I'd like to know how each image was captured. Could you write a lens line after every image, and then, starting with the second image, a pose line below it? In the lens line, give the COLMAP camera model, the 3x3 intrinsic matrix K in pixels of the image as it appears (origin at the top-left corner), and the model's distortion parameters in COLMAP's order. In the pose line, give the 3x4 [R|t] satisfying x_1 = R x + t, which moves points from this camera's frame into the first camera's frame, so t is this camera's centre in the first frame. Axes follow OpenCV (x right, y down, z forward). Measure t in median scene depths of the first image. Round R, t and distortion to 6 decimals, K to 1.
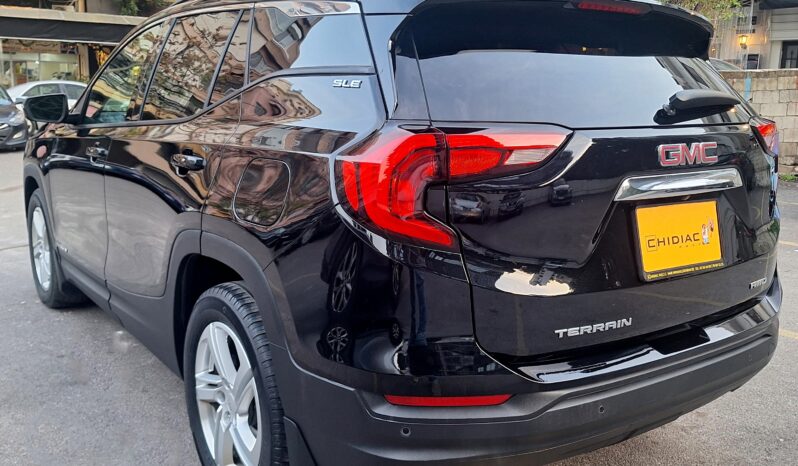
lens RADIAL K [[533.3, 0, 399.0], [0, 533.3, 233.0], [0, 0, 1]] dist [-0.003640, -0.001176]
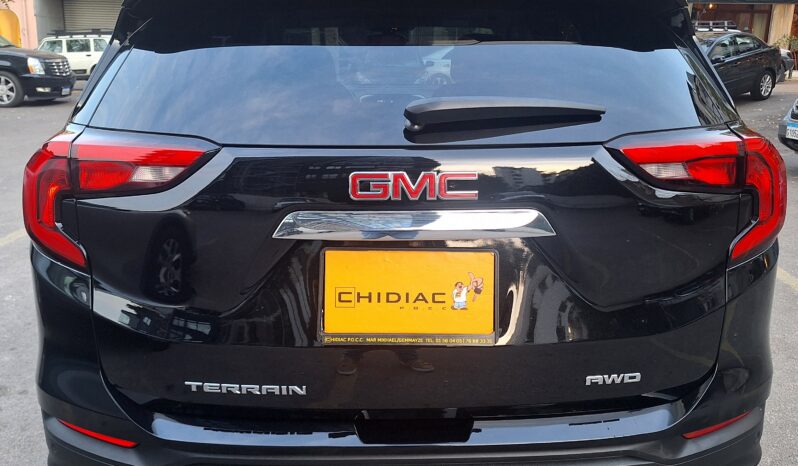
lens RADIAL K [[533.3, 0, 399.0], [0, 533.3, 233.0], [0, 0, 1]] dist [-0.003640, -0.001176]
pose [[0.930156, 0.121031, -0.346642, 0.816257], [-0.113804, 0.992648, 0.041209, -0.115858], [0.349081, 0.001118, 0.937092, 0.305694]]
